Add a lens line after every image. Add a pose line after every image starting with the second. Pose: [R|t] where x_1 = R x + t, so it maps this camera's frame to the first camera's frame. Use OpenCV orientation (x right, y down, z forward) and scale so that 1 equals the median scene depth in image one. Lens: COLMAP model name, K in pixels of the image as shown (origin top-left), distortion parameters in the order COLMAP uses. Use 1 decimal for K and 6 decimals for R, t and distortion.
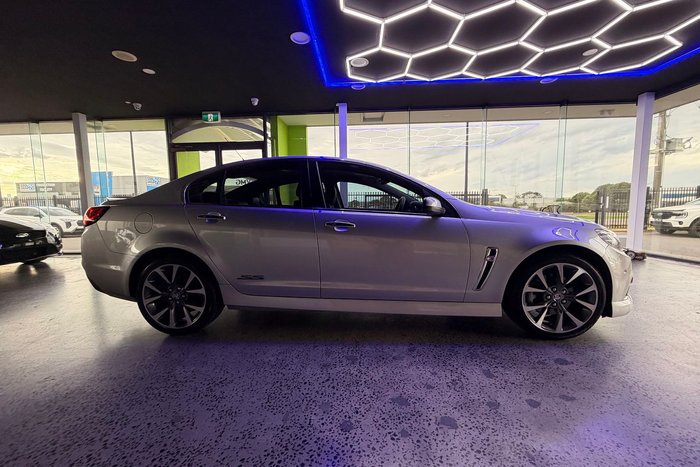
lens RADIAL K [[286.1, 0, 350.0], [0, 286.1, 233.5], [0, 0, 1]] dist [-0.000899, 0.000615]
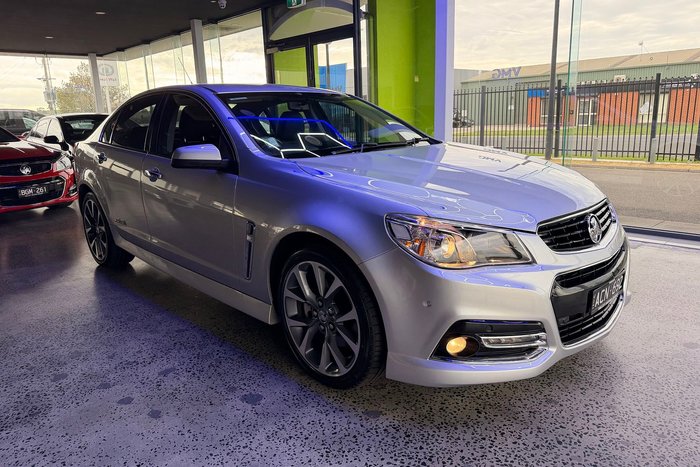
lens RADIAL K [[522.6, 0, 350.0], [0, 522.6, 233.5], [0, 0, 1]] dist [0.009360, -0.006433]
pose [[0.720384, 0.142251, -0.678831, 1.502685], [-0.037477, 0.985295, 0.166701, -0.139211], [0.692562, -0.094648, 0.715122, 0.268681]]
